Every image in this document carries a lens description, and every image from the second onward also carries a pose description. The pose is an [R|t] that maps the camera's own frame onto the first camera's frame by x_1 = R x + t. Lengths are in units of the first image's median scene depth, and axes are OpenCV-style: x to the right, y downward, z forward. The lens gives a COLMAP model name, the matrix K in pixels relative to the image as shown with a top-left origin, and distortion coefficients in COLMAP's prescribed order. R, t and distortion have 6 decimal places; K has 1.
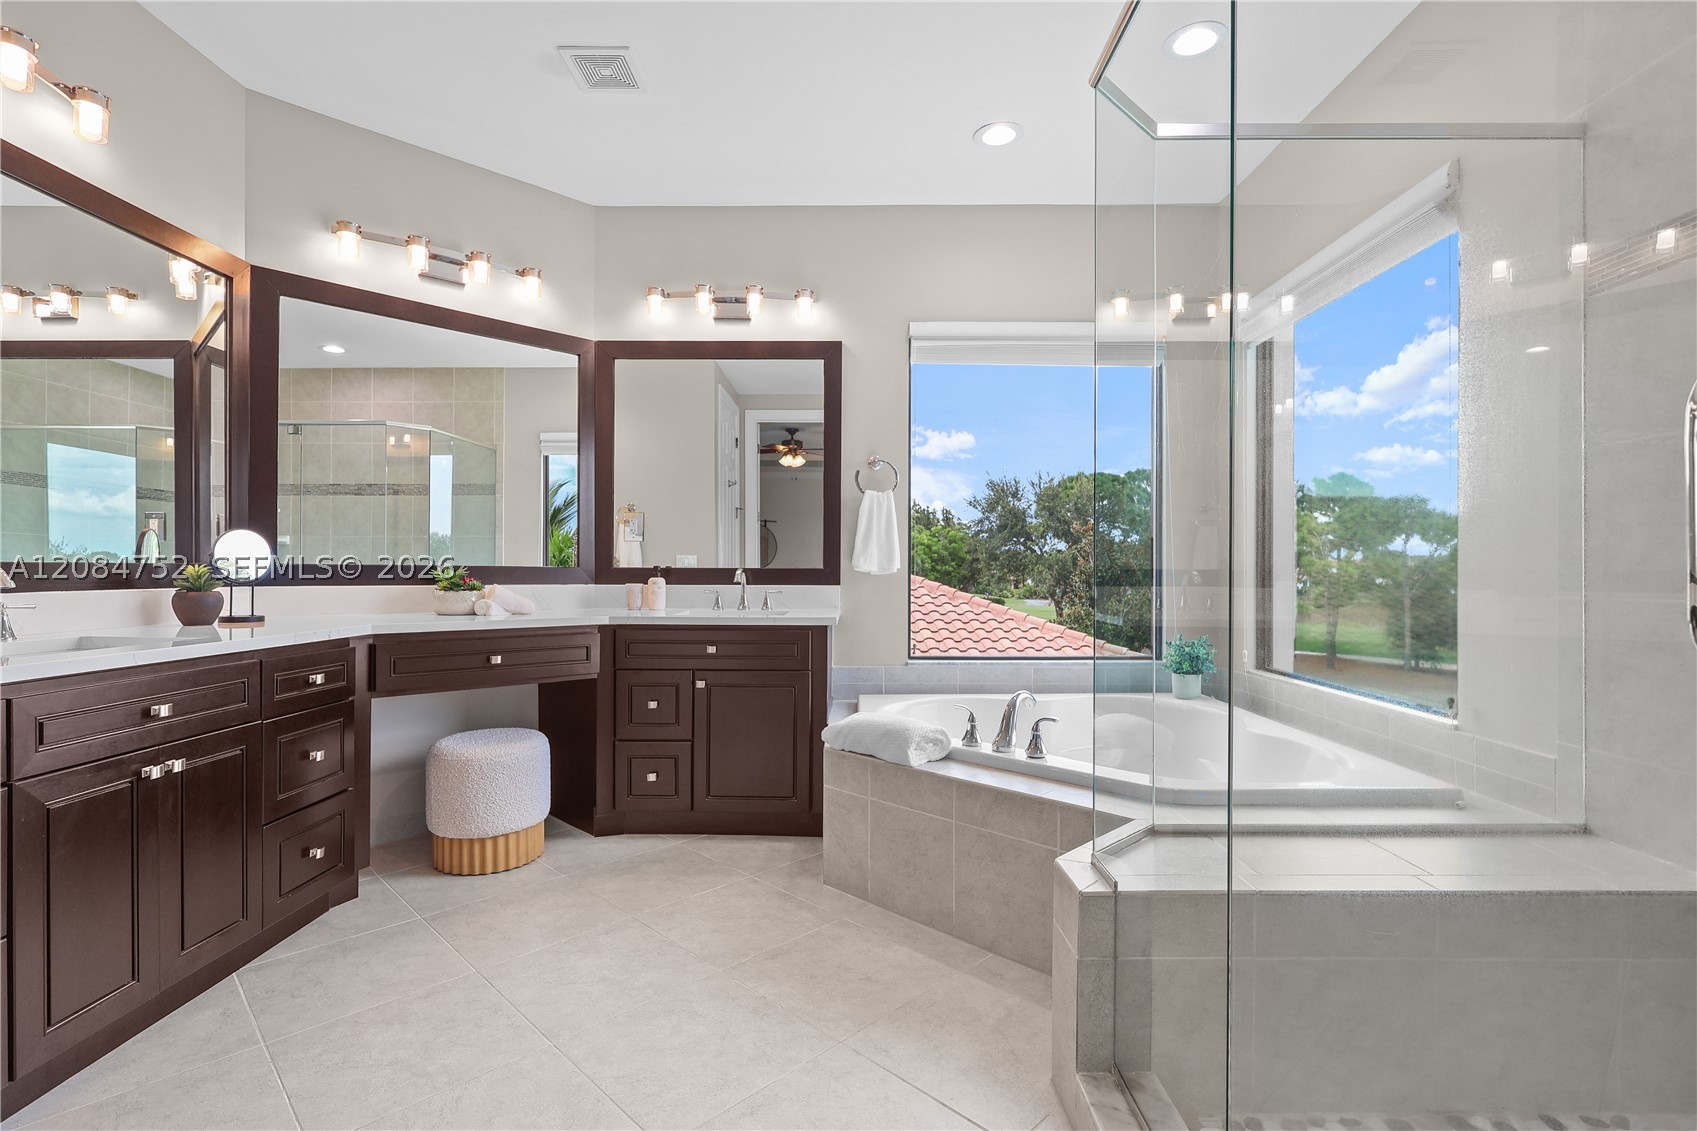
lens RADIAL K [[793.6, 0, 850.4], [0, 793.6, 569.5], [0, 0, 1]] dist [-0.000117, 0.001057]
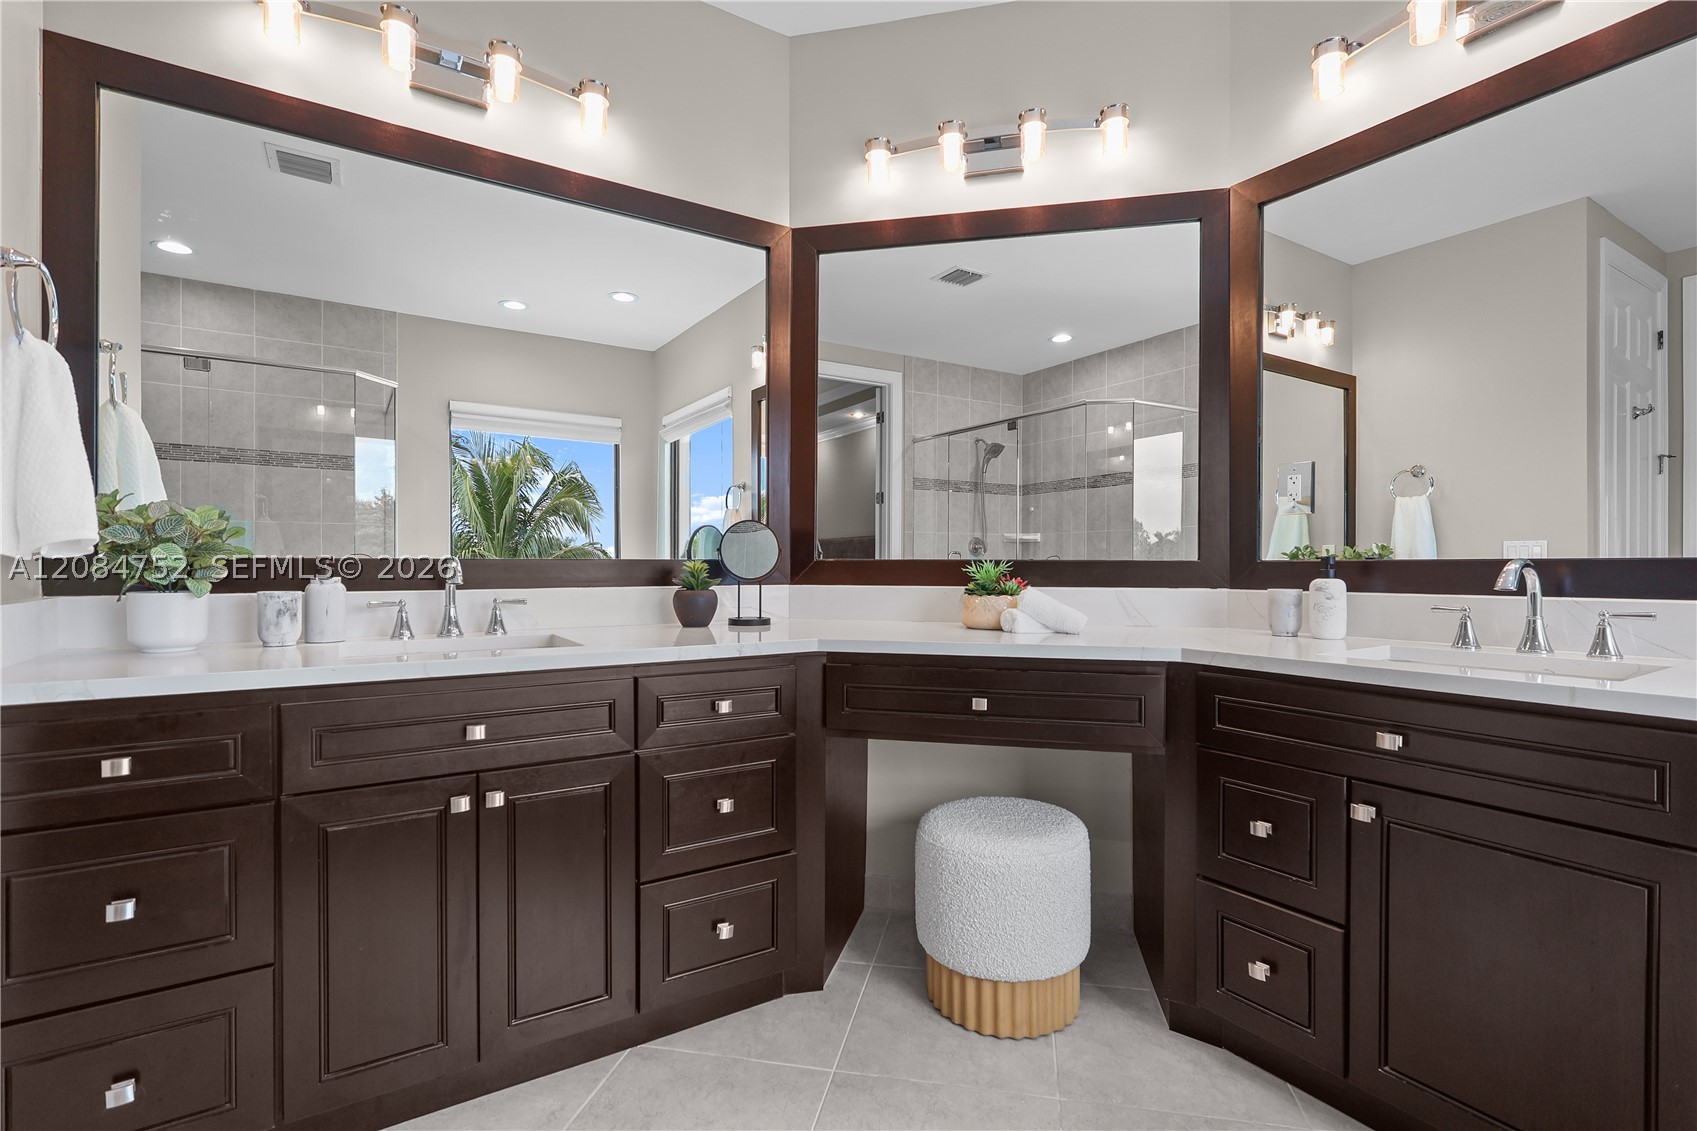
lens RADIAL K [[793.6, 0, 842.3], [0, 793.6, 569.6], [0, 0, 1]] dist [-0.000117, 0.001057]
pose [[0.546274, 0.001418, -0.837605, 0.030365], [0.002782, 0.999990, 0.003507, 0.001522], [0.837602, -0.004246, 0.546265, 0.507556]]
